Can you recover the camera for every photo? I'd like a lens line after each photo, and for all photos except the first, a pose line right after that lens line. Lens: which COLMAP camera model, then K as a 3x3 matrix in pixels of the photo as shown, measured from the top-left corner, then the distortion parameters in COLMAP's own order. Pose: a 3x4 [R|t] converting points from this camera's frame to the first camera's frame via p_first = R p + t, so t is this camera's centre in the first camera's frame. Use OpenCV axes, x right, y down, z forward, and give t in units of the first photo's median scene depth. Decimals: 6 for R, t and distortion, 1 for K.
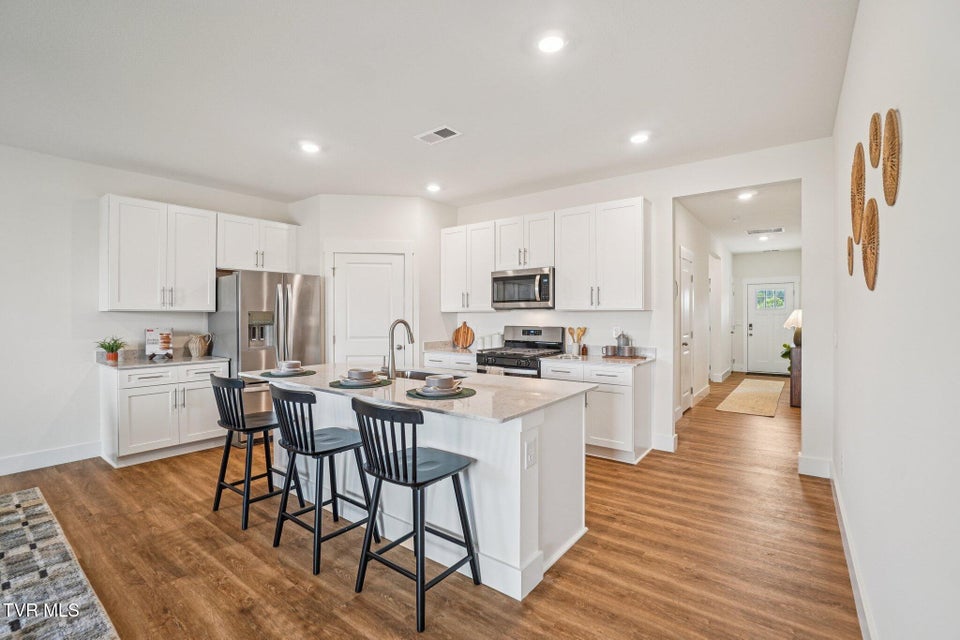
lens RADIAL K [[420.9, 0, 477.4], [0, 420.9, 316.7], [0, 0, 1]] dist [-0.034645, 0.000961]
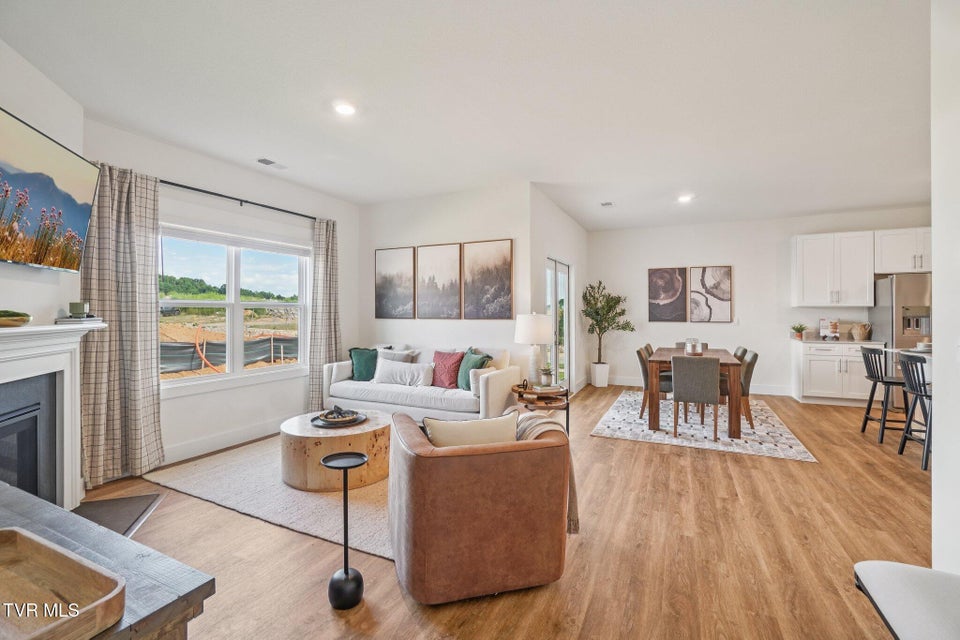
lens RADIAL K [[424.5, 0, 483.2], [0, 424.5, 309.5], [0, 0, 1]] dist [-0.066036, 0.024818]
pose [[0.205552, -0.000793, -0.978646, 0.398806], [0.001890, 0.999998, -0.000414, -0.005317], [0.978644, -0.001764, 0.205553, -0.501520]]
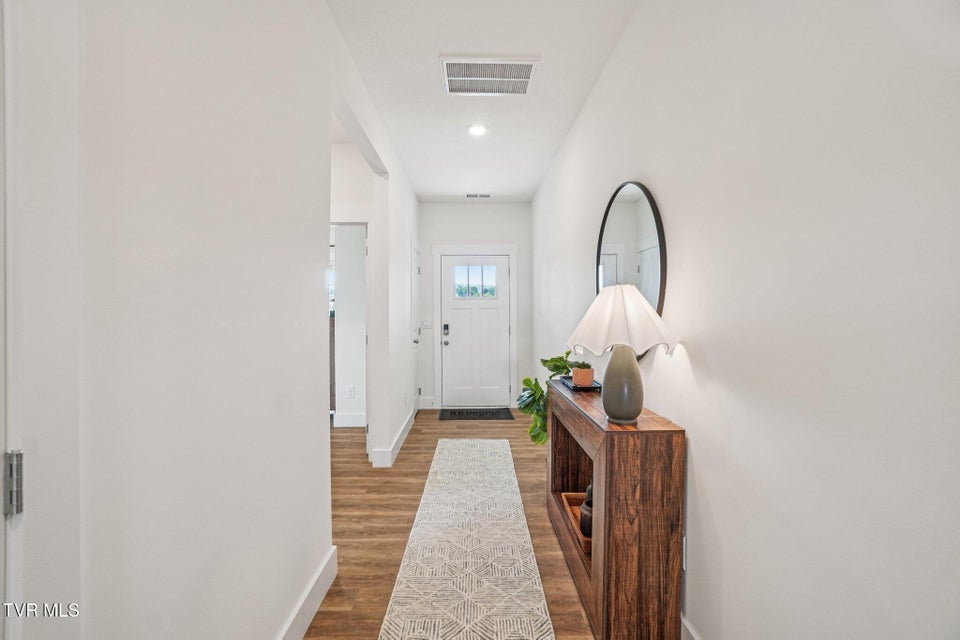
lens RADIAL K [[420.9, 0, 477.4], [0, 420.9, 316.7], [0, 0, 1]] dist [-0.034645, 0.000961]
pose [[0.783525, -0.005132, 0.621339, 0.790891], [0.000055, 0.999966, 0.008190, 0.005127], [-0.621360, -0.006383, 0.783499, 1.232979]]
